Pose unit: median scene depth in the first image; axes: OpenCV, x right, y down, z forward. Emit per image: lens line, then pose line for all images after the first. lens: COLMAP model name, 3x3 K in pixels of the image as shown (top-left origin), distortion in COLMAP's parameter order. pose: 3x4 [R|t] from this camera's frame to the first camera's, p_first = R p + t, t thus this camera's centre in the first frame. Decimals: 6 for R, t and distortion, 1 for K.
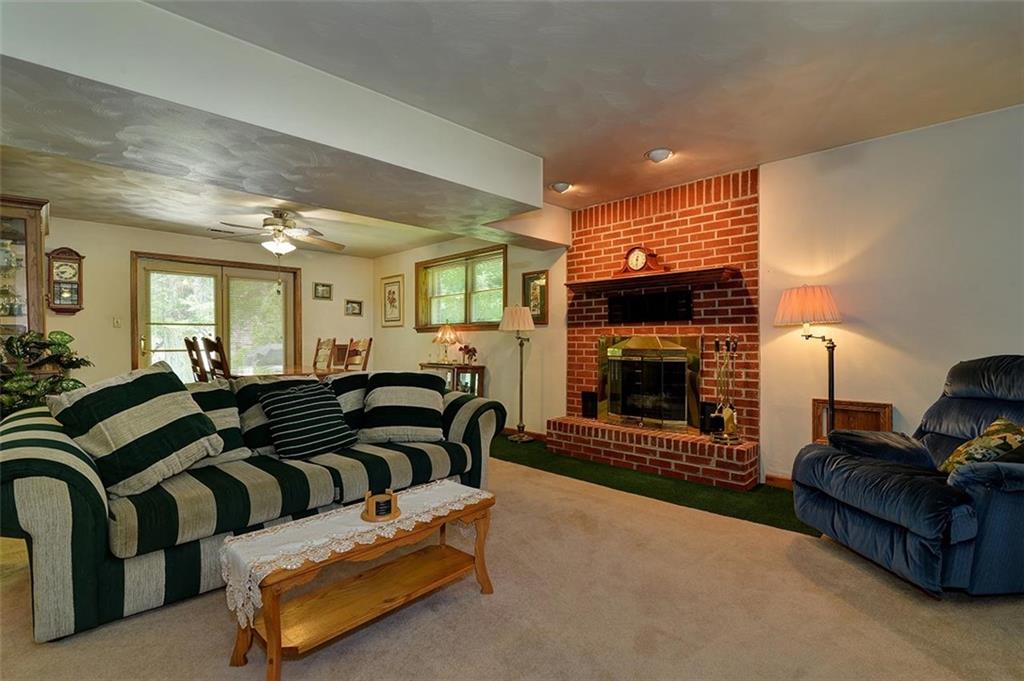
lens RADIAL K [[461.0, 0, 512.0], [0, 461.0, 341.3], [0, 0, 1]] dist [-0.023456, -0.000097]
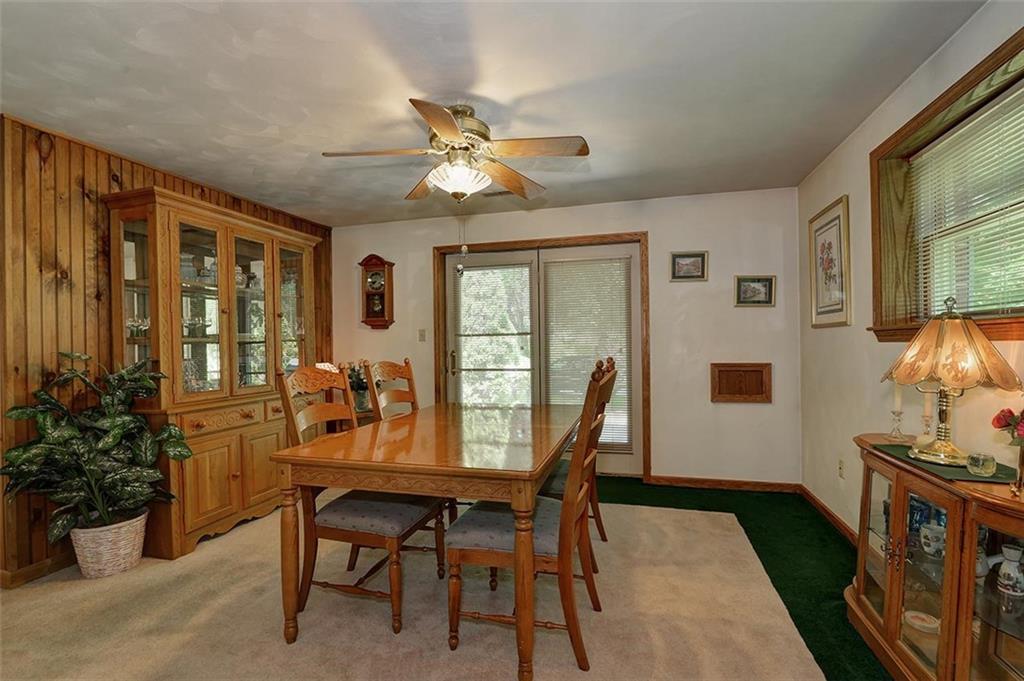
lens RADIAL K [[461.0, 0, 517.1], [0, 461.0, 342.1], [0, 0, 1]] dist [-0.023456, -0.000097]
pose [[0.482908, -0.003703, -0.875663, -0.027867], [0.010184, 0.999947, 0.001387, -0.021156], [0.875612, -0.009587, 0.482921, 0.570876]]
